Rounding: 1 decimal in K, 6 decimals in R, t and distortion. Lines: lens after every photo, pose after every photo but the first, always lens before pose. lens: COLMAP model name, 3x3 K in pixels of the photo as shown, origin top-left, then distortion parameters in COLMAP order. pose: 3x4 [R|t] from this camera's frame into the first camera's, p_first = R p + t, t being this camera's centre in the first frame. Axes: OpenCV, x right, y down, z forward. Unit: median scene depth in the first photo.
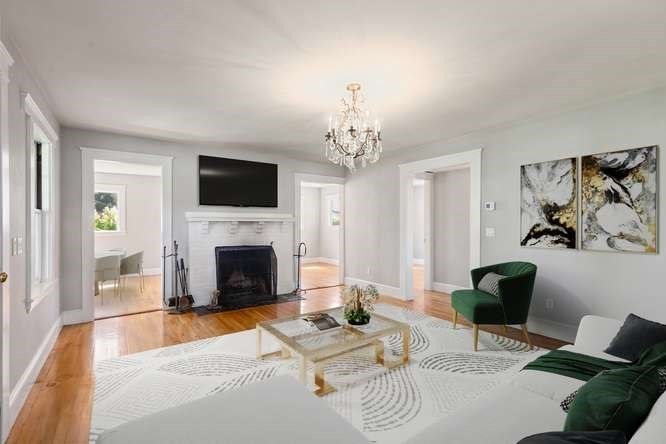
lens RADIAL K [[306.4, 0, 333.0], [0, 306.4, 222.0], [0, 0, 1]] dist [-0.013147, -0.000058]
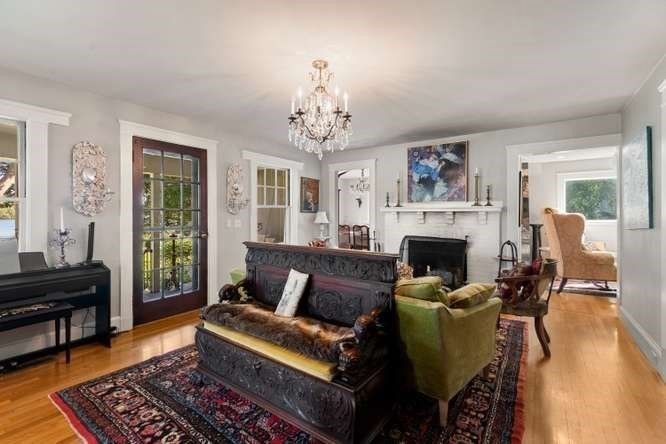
lens RADIAL K [[299.7, 0, 331.3], [0, 299.7, 214.0], [0, 0, 1]] dist [0.001847, 0.000080]
pose [[0.330803, 0.002710, -0.943696, 0.583947], [0.007035, 0.999961, 0.005338, -0.001501], [0.943674, -0.008404, 0.330771, 0.467117]]
